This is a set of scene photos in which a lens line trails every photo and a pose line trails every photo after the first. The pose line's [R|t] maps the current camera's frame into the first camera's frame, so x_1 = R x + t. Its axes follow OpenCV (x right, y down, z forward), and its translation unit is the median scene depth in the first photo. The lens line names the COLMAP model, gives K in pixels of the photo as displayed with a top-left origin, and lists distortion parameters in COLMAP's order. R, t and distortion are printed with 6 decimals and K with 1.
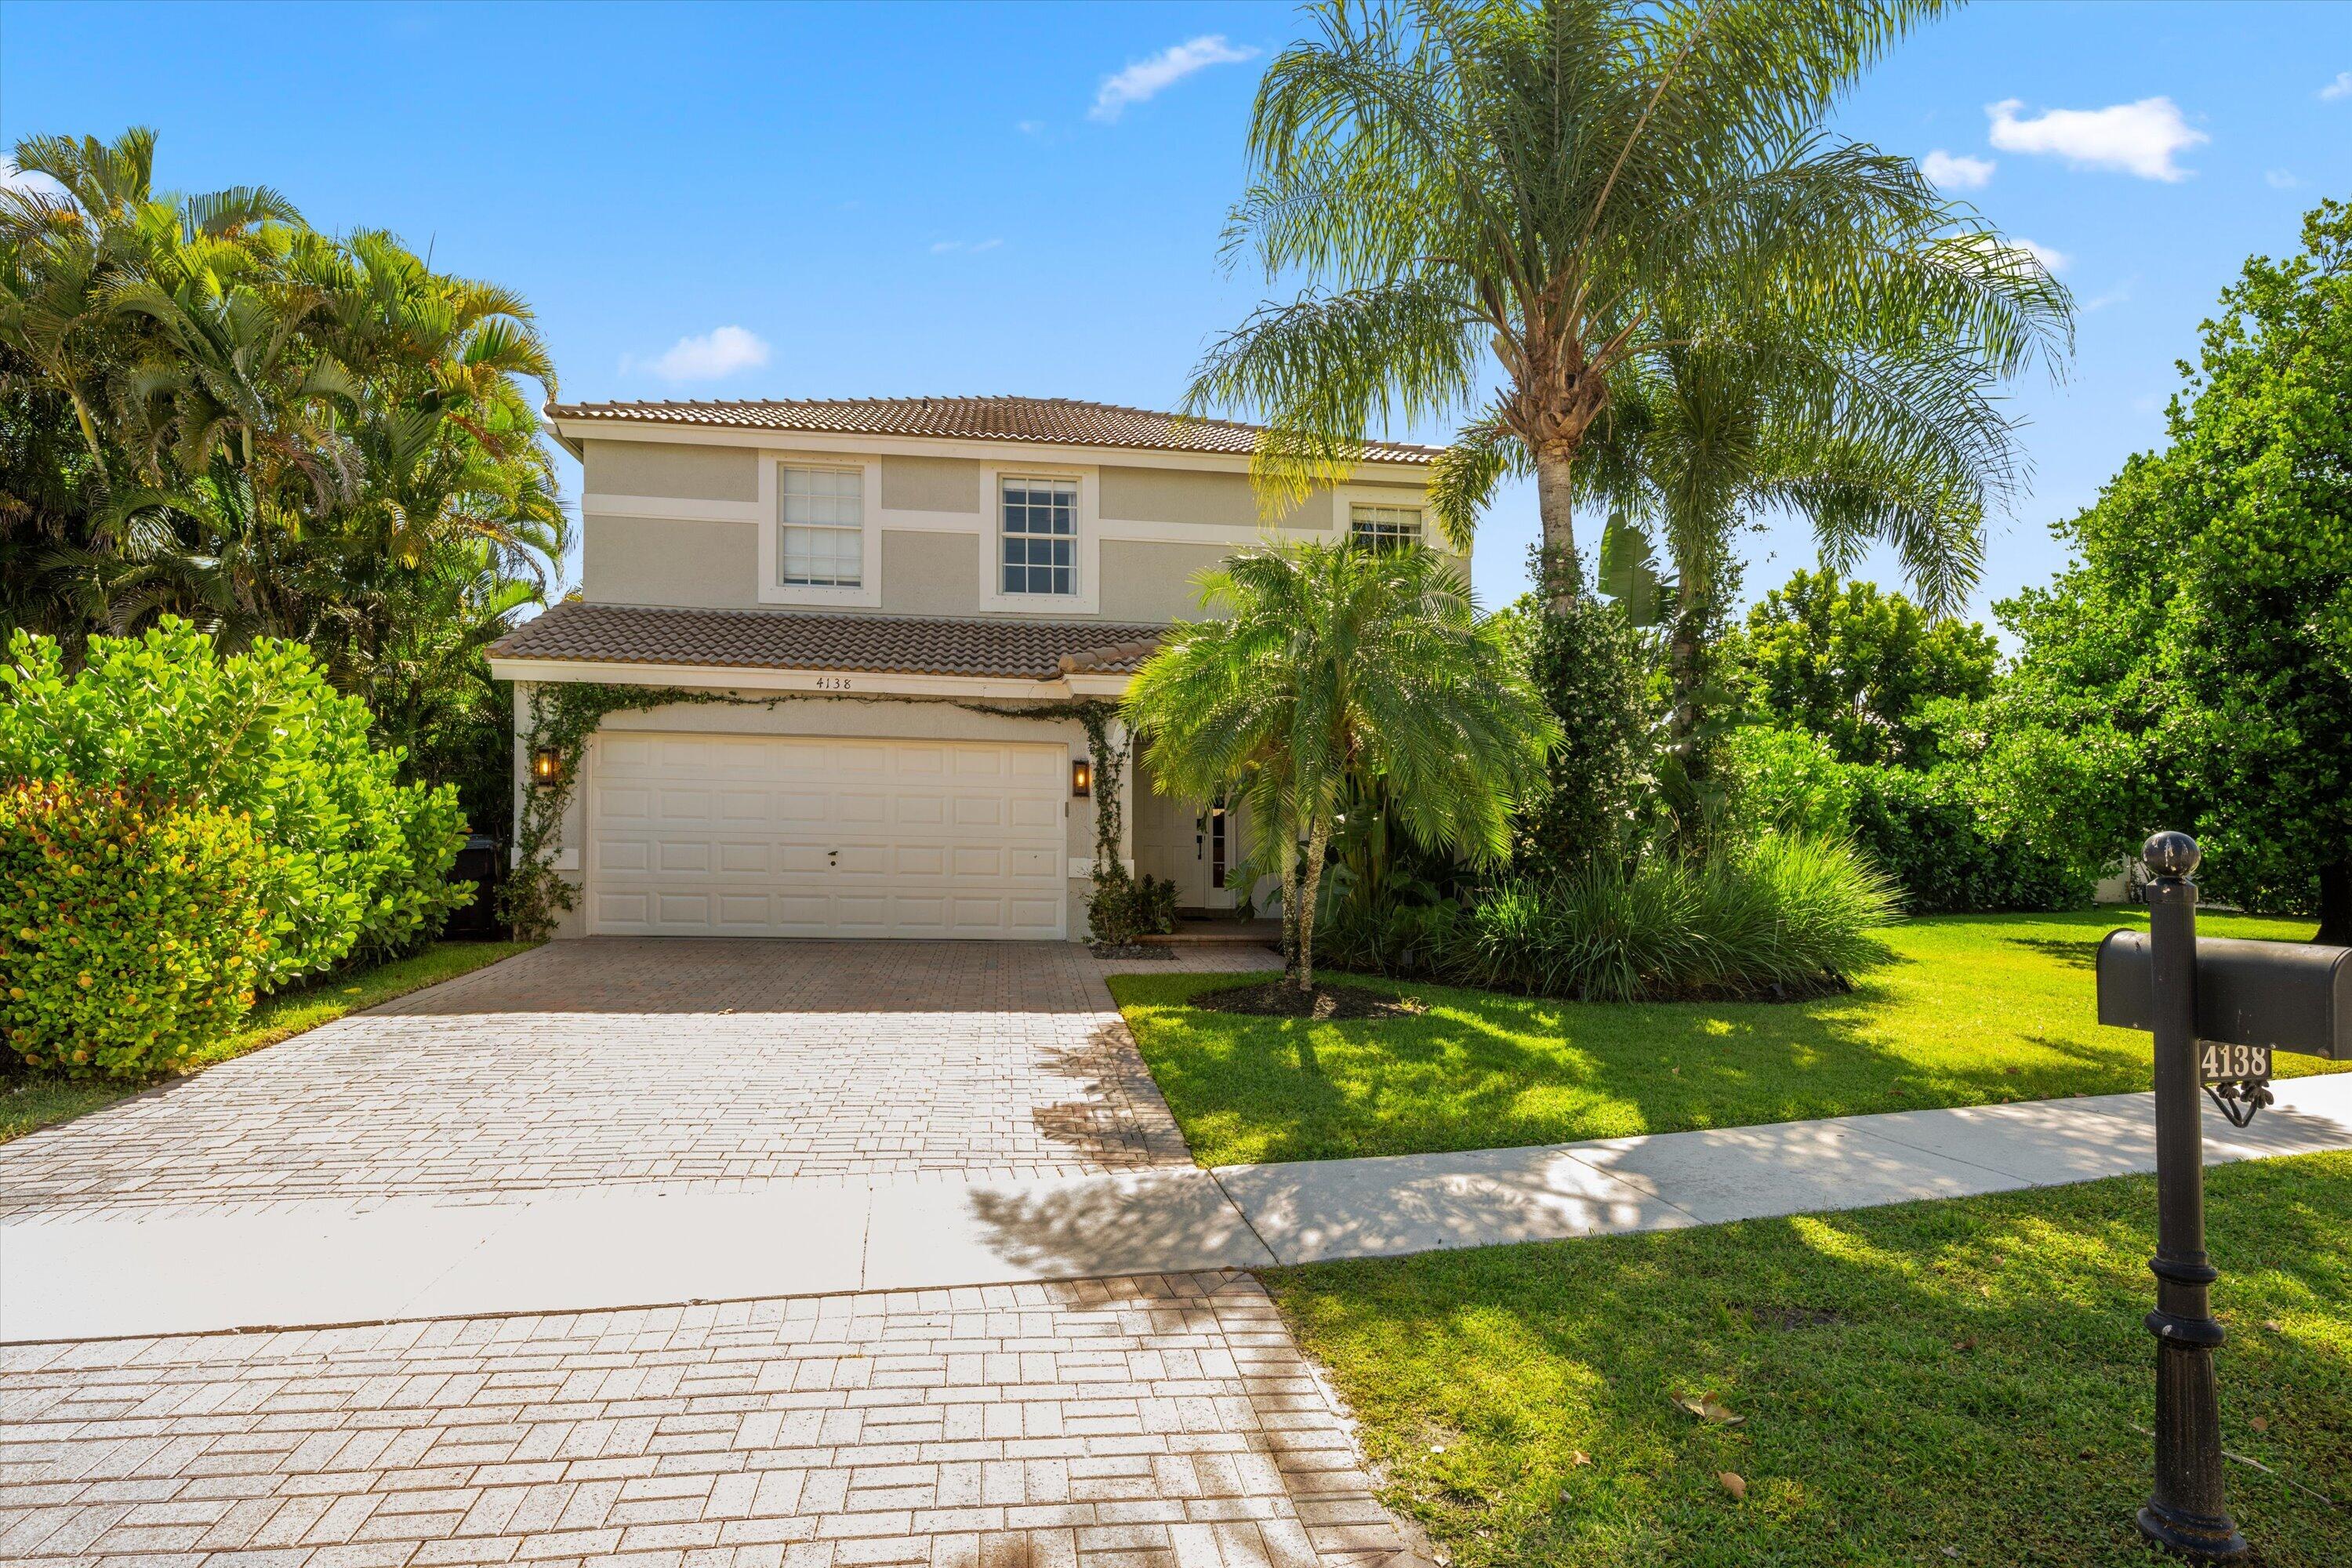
lens RADIAL K [[957.5, 0, 1169.6], [0, 957.5, 788.2], [0, 0, 1]] dist [-0.000051, -0.000001]
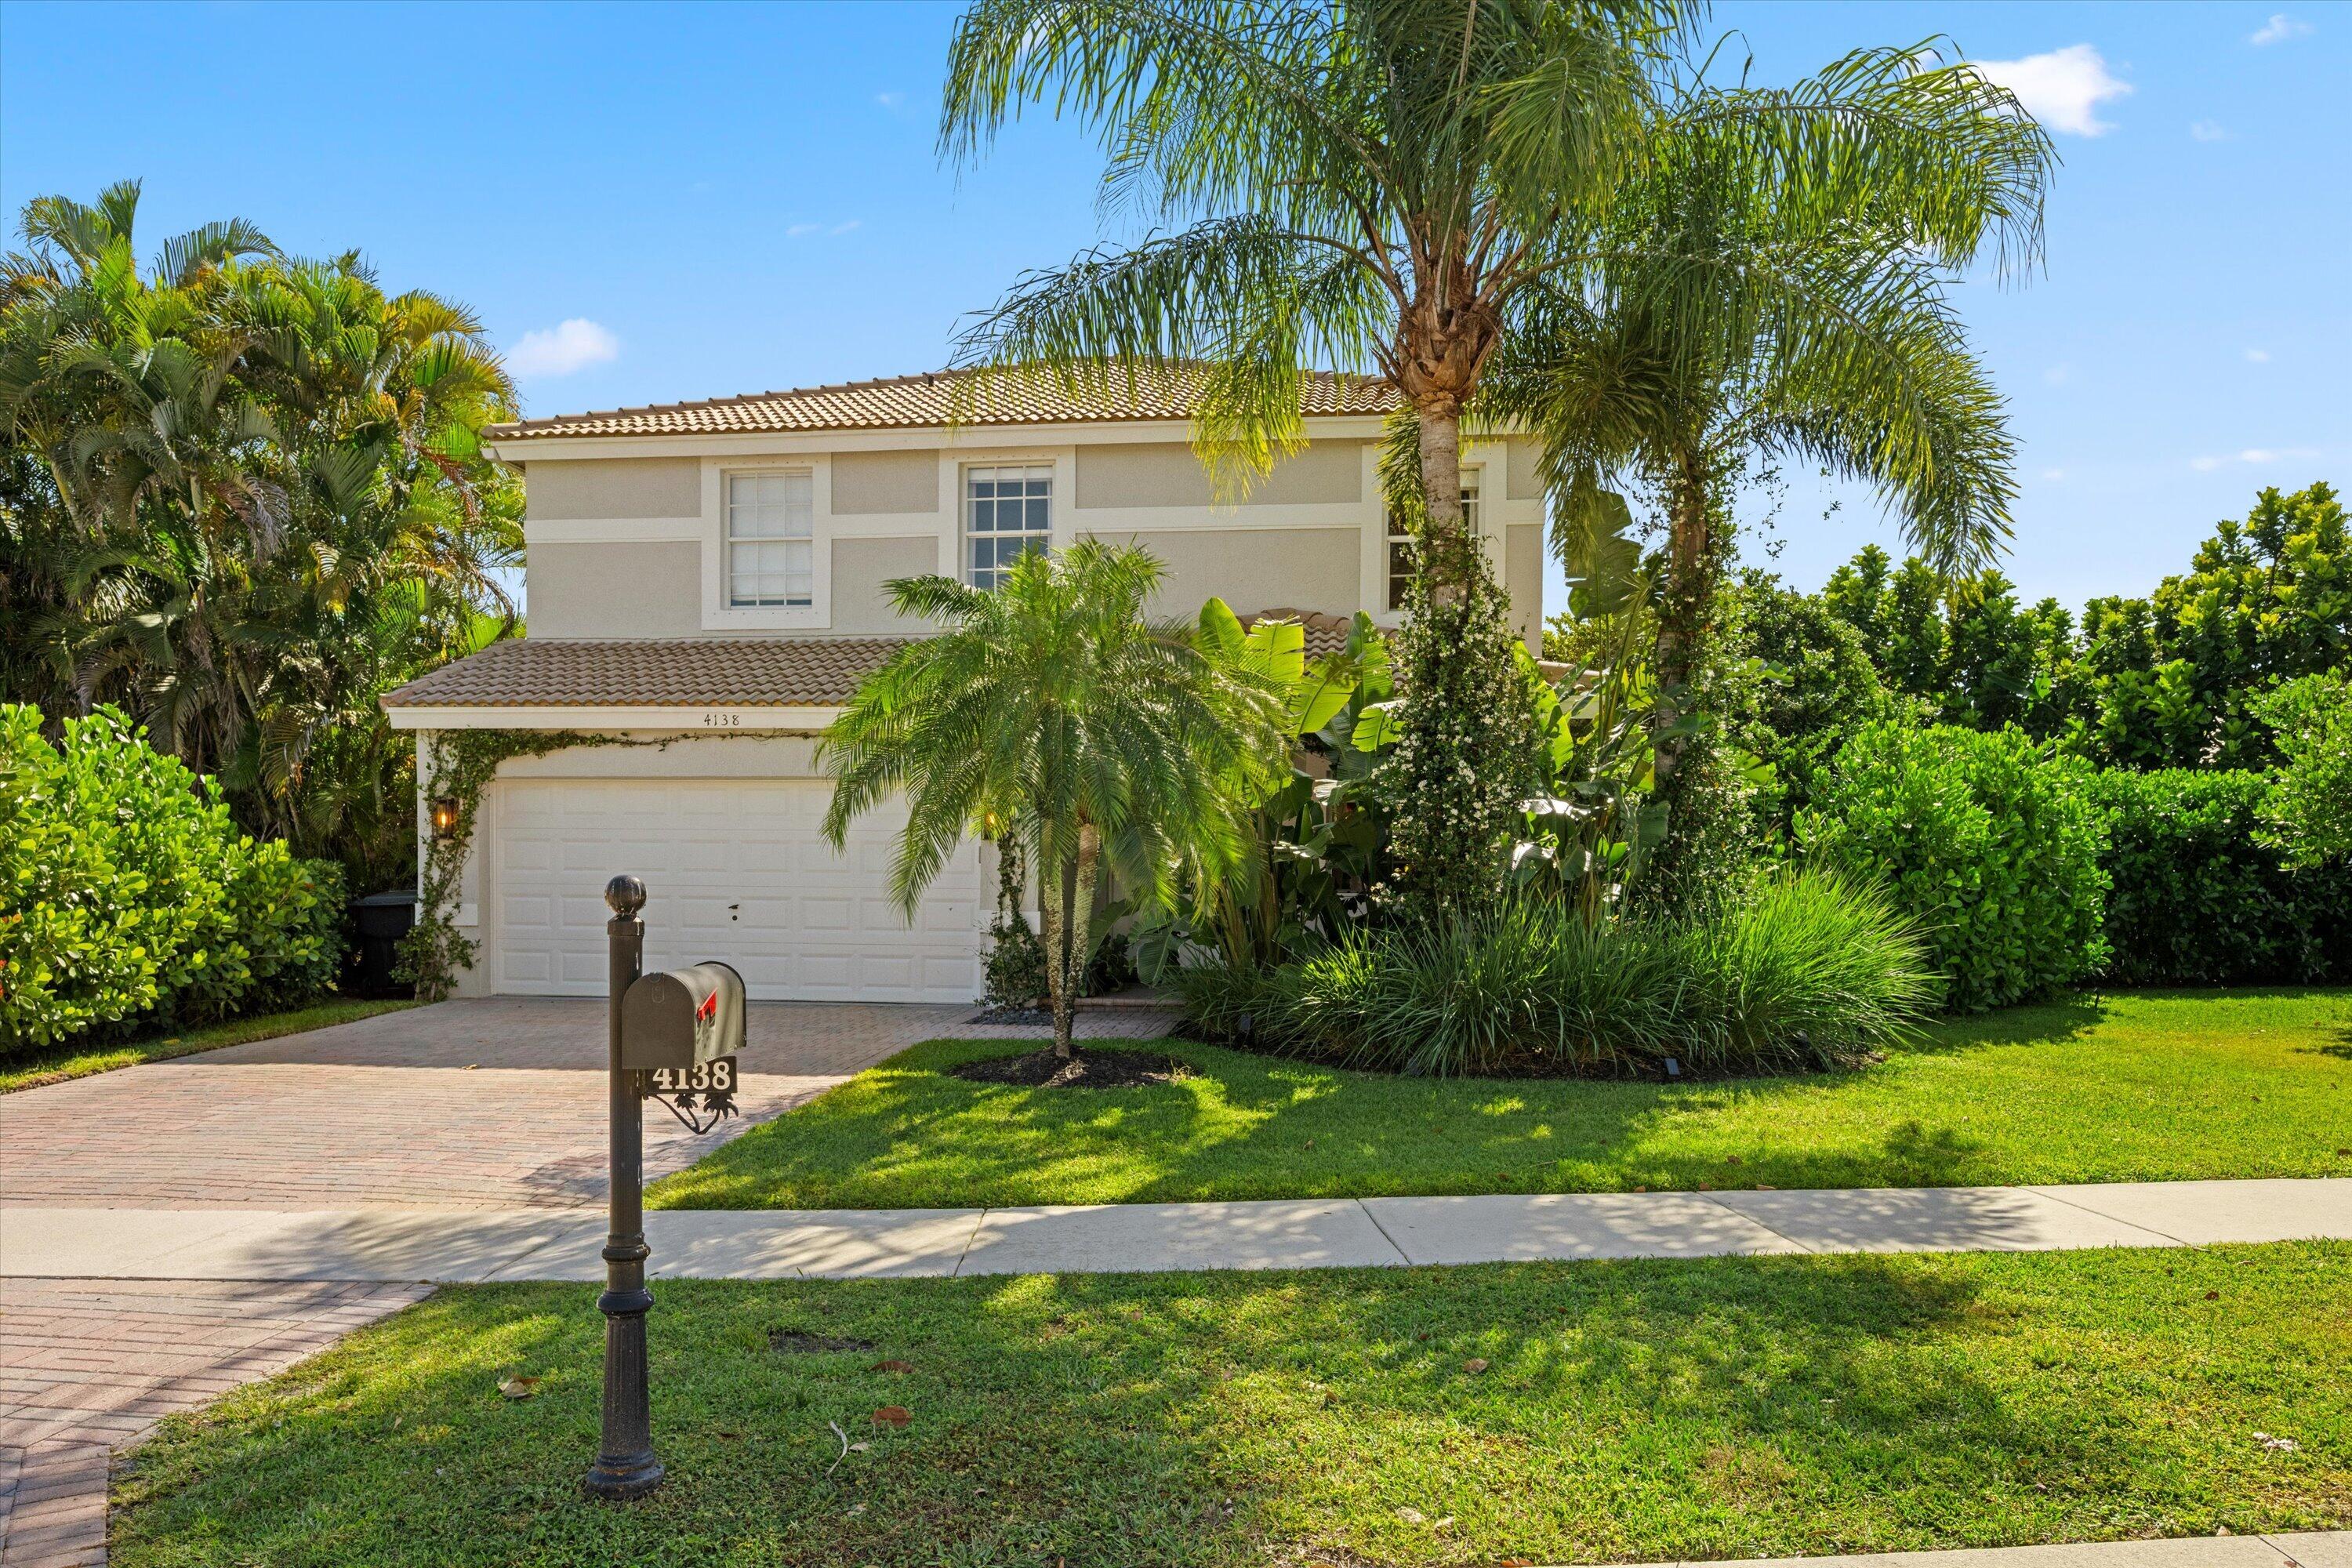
lens RADIAL K [[1200.1, 0, 1176.2], [0, 1200.1, 859.8], [0, 0, 1]] dist [0.001044, 0.000549]
pose [[0.982104, -0.014105, -0.187811, 0.288396], [0.019601, 0.999431, 0.027441, 0.000223], [0.187317, -0.030631, 0.981822, -0.041526]]
